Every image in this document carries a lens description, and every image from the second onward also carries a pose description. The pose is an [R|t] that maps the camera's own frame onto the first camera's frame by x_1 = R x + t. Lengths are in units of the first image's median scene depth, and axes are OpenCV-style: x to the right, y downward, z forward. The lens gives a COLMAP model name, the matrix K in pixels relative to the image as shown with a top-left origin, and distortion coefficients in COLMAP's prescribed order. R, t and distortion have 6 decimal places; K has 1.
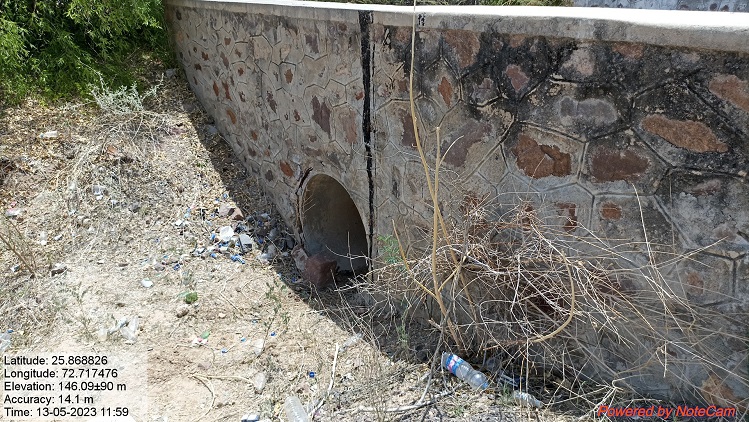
lens RADIAL K [[565.6, 0, 375.3], [0, 565.6, 209.0], [0, 0, 1]] dist [0.051018, -0.059253]
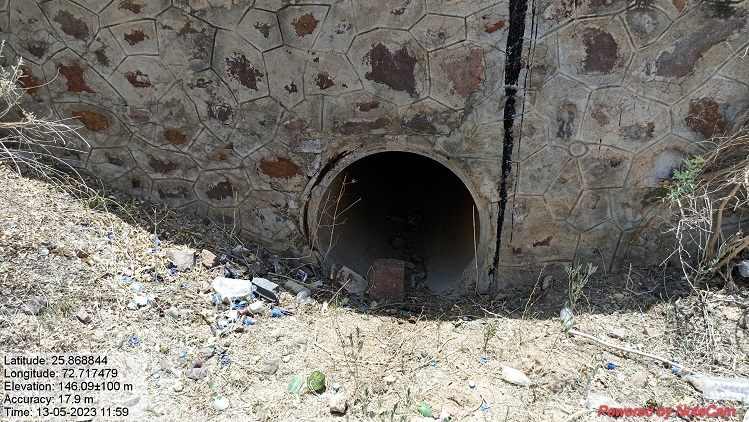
lens RADIAL K [[565.6, 0, 376.9], [0, 565.6, 213.6], [0, 0, 1]] dist [0.051018, -0.059253]
pose [[0.679677, -0.260612, 0.685654, -0.647279], [0.268079, 0.958346, 0.098518, -0.061233], [-0.682769, 0.116849, 0.721230, 0.485928]]
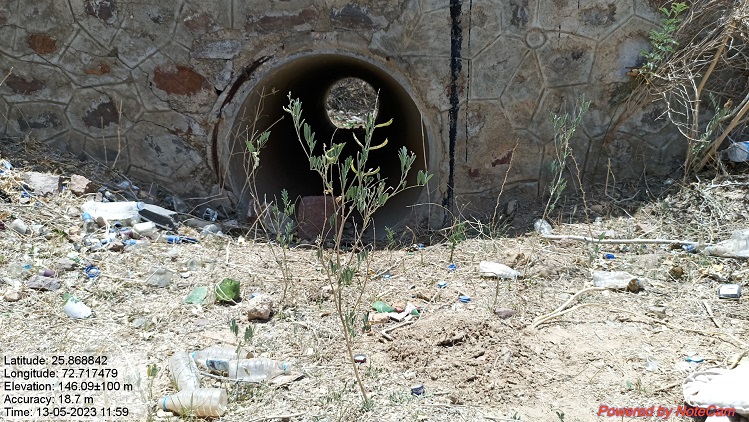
lens RADIAL K [[565.6, 0, 379.5], [0, 565.6, 213.1], [0, 0, 1]] dist [0.051018, -0.059253]
pose [[0.565320, -0.166661, 0.807860, -0.593610], [0.305972, 0.951875, -0.017741, 0.140710], [-0.766025, 0.257212, 0.589107, 0.633549]]
